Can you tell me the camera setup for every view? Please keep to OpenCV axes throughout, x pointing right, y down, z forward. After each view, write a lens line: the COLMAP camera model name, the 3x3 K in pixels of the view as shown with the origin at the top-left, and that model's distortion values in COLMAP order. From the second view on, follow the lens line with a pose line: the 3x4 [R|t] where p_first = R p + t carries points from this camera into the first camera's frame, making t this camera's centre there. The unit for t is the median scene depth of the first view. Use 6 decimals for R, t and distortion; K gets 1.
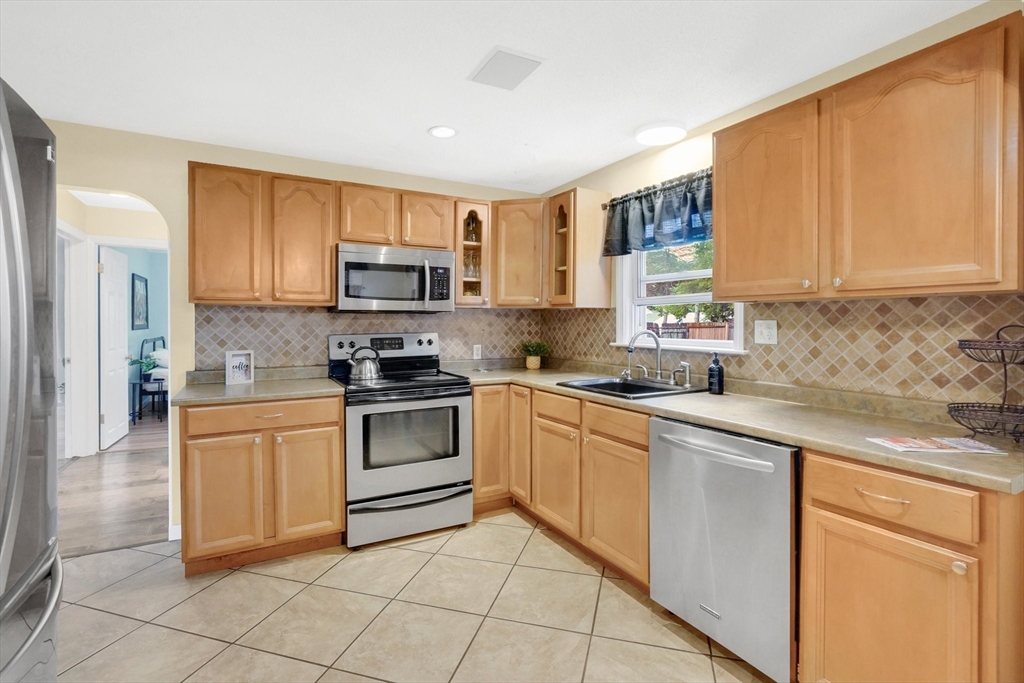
lens RADIAL K [[495.4, 0, 535.7], [0, 495.4, 326.3], [0, 0, 1]] dist [0.002625, 0.000475]
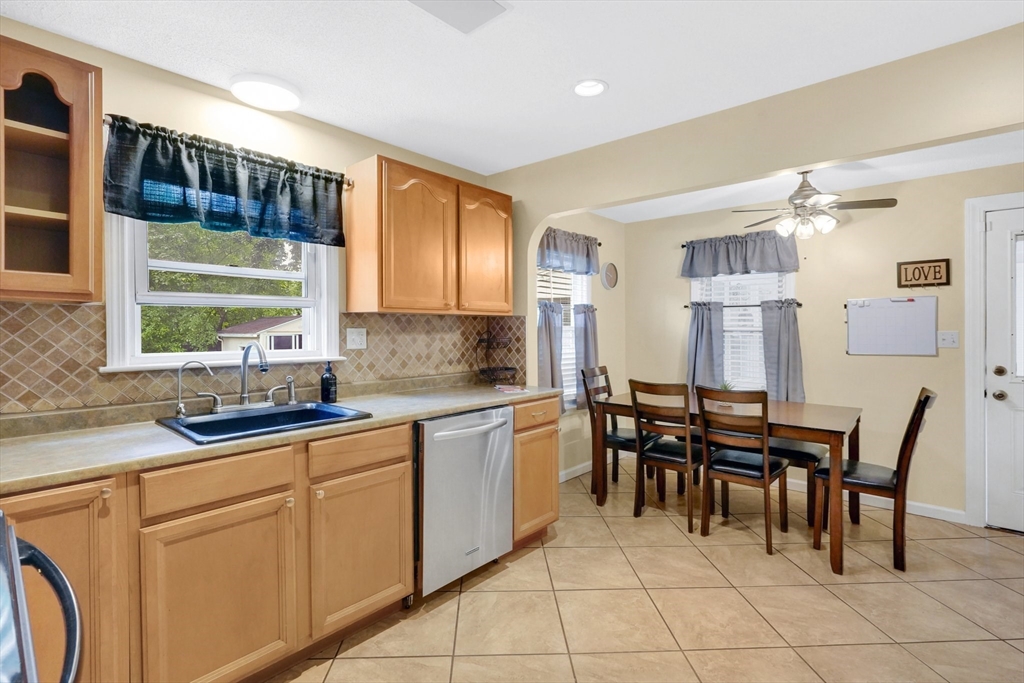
lens RADIAL K [[476.8, 0, 497.1], [0, 476.8, 329.6], [0, 0, 1]] dist [-0.006567, 0.001176]
pose [[-0.286429, -0.003128, 0.958096, -0.565042], [0.008531, 0.999947, 0.005815, -0.010479], [-0.958063, 0.009839, -0.286387, 0.838515]]
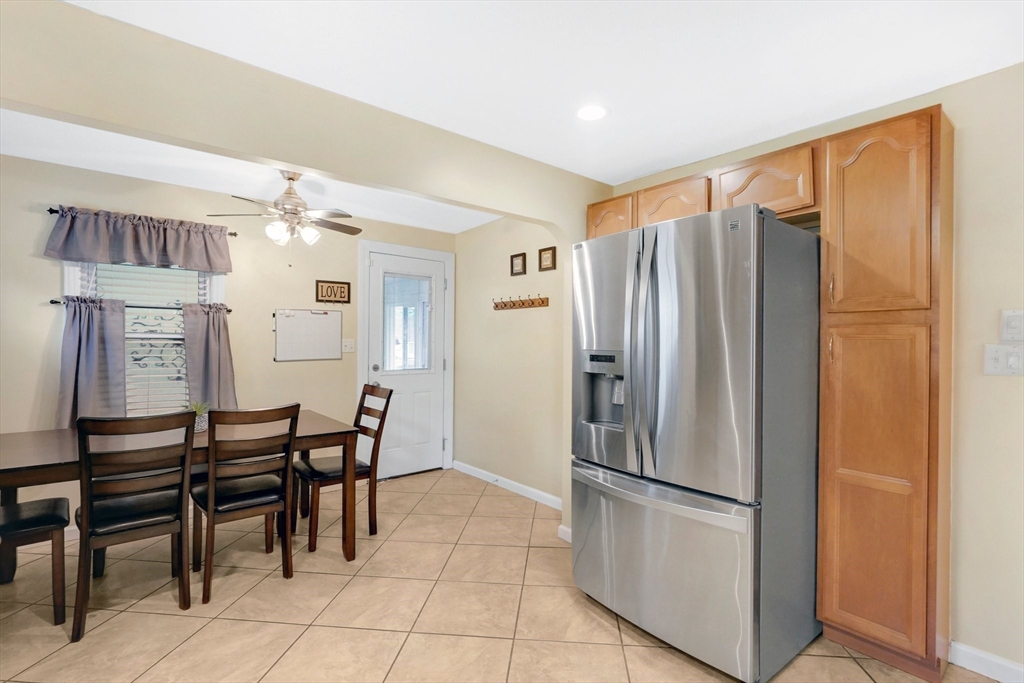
lens RADIAL K [[476.8, 0, 524.4], [0, 476.8, 339.6], [0, 0, 1]] dist [-0.006567, 0.001176]
pose [[-0.987158, -0.006873, -0.159601, -0.084816], [-0.008428, 0.999923, 0.009070, -0.007828], [0.159526, 0.010298, -0.987140, 0.994622]]
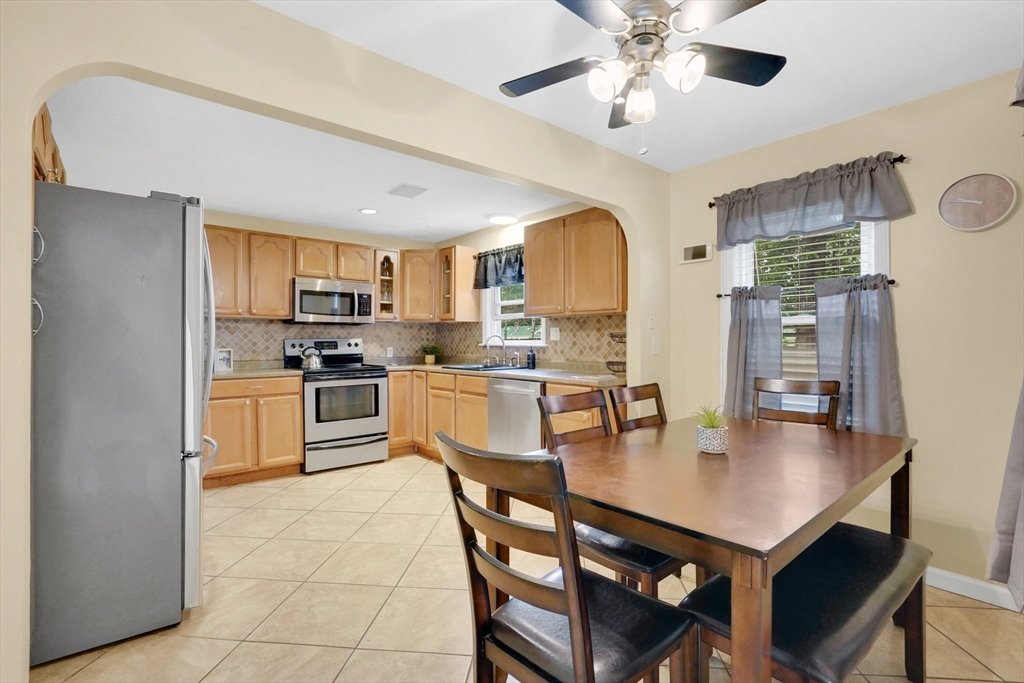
lens RADIAL K [[476.8, 0, 545.2], [0, 476.8, 344.3], [0, 0, 1]] dist [-0.006567, 0.001176]
pose [[0.978722, -0.003842, 0.205154, 0.053591], [0.004306, 0.999989, -0.001819, 0.044650], [-0.205145, 0.002664, 0.978728, -0.608472]]
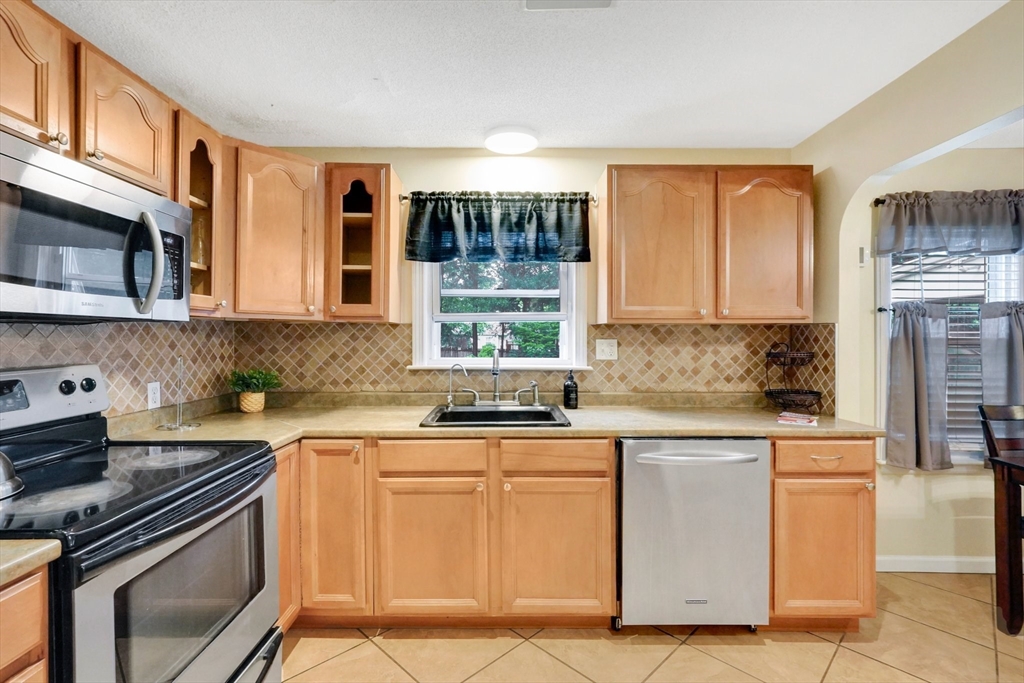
lens RADIAL K [[455.0, 0, 511.3], [0, 455.0, 343.6], [0, 0, 1]] dist [-0.002575, 0.004300]
pose [[0.509366, -0.011193, 0.860477, -0.476493], [0.006135, 0.999937, 0.009376, -0.011473], [-0.860528, 0.000503, 0.509403, 0.540748]]
